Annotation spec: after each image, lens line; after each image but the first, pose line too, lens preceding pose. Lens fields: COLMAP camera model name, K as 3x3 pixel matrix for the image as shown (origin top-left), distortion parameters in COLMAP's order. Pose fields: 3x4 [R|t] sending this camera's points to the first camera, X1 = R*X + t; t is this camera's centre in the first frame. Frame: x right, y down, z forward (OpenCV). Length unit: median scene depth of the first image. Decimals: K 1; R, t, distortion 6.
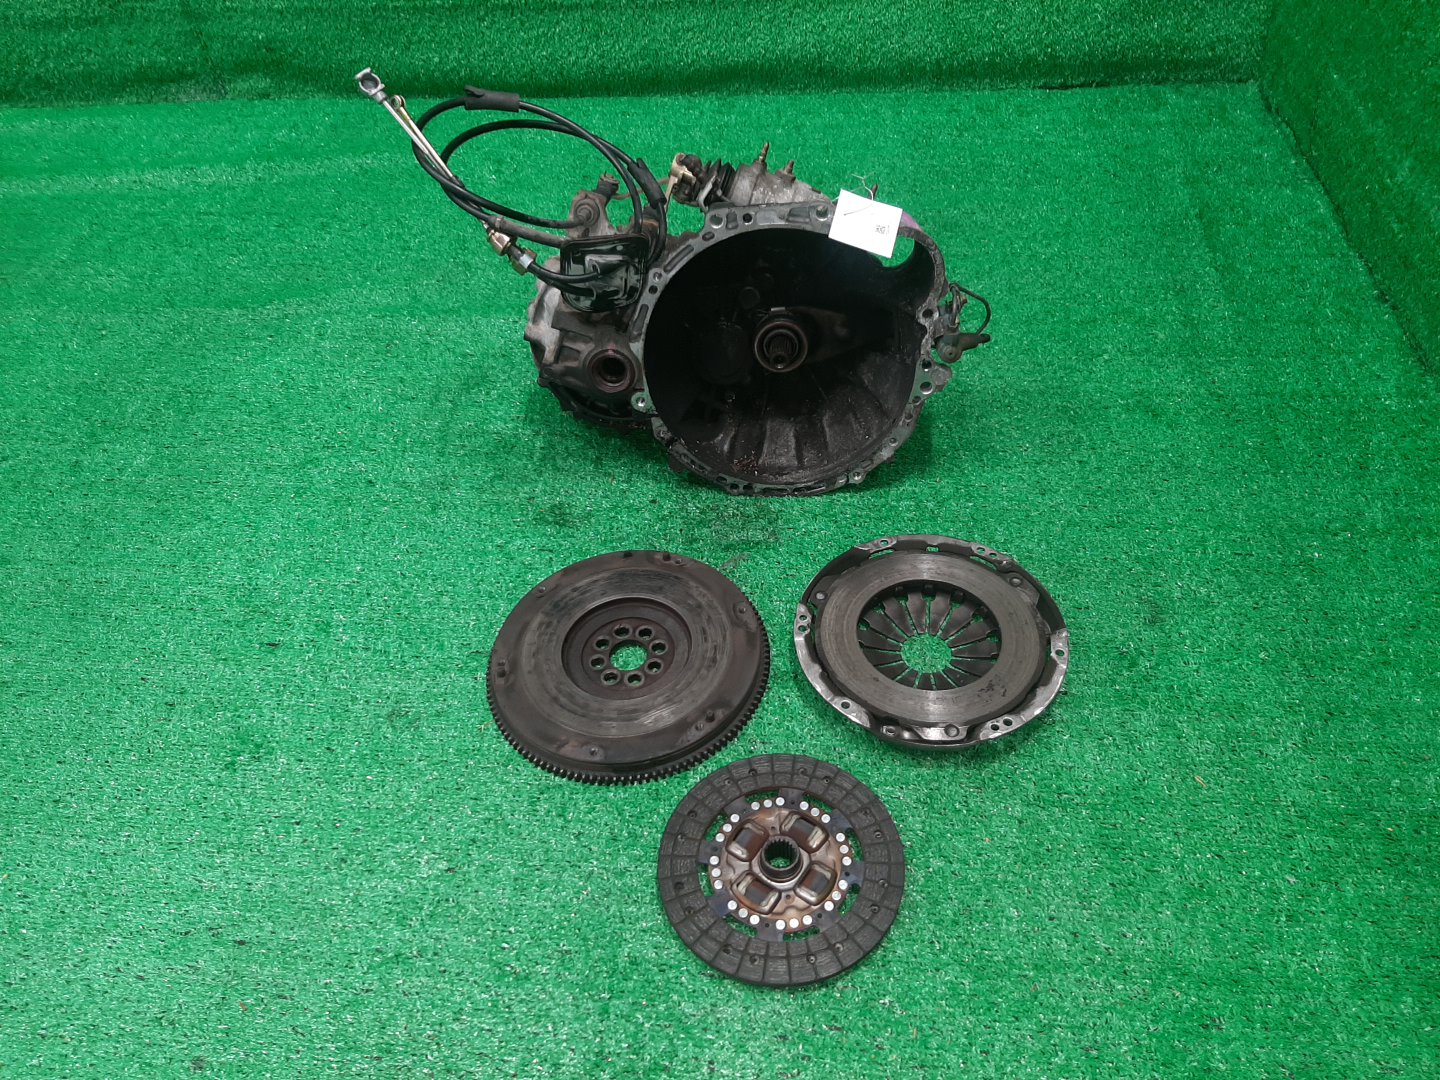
lens RADIAL K [[1122.4, 0, 735.6], [0, 1122.4, 538.1], [0, 0, 1]] dist [0.072727, -0.144409]
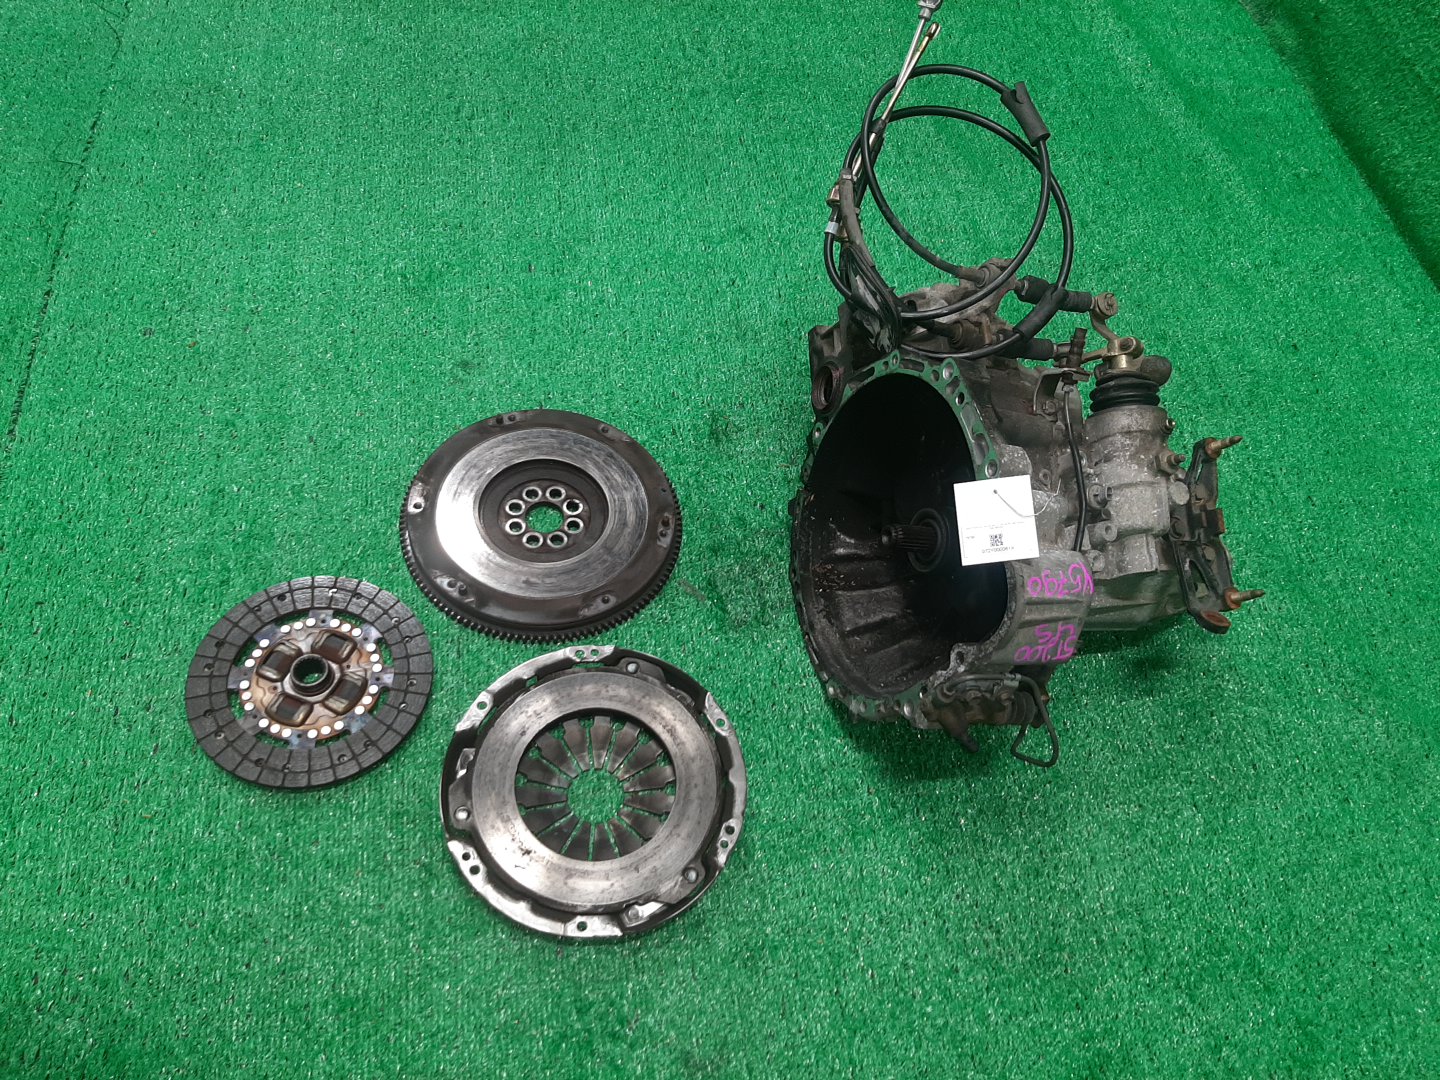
lens RADIAL K [[1122.4, 0, 735.6], [0, 1122.4, 538.1], [0, 0, 1]] dist [0.072727, -0.144409]
pose [[0.230535, 0.846933, -0.479123, 0.457369], [-0.793998, 0.448368, 0.410528, -0.451826], [0.562513, 0.285782, 0.775827, 0.313384]]
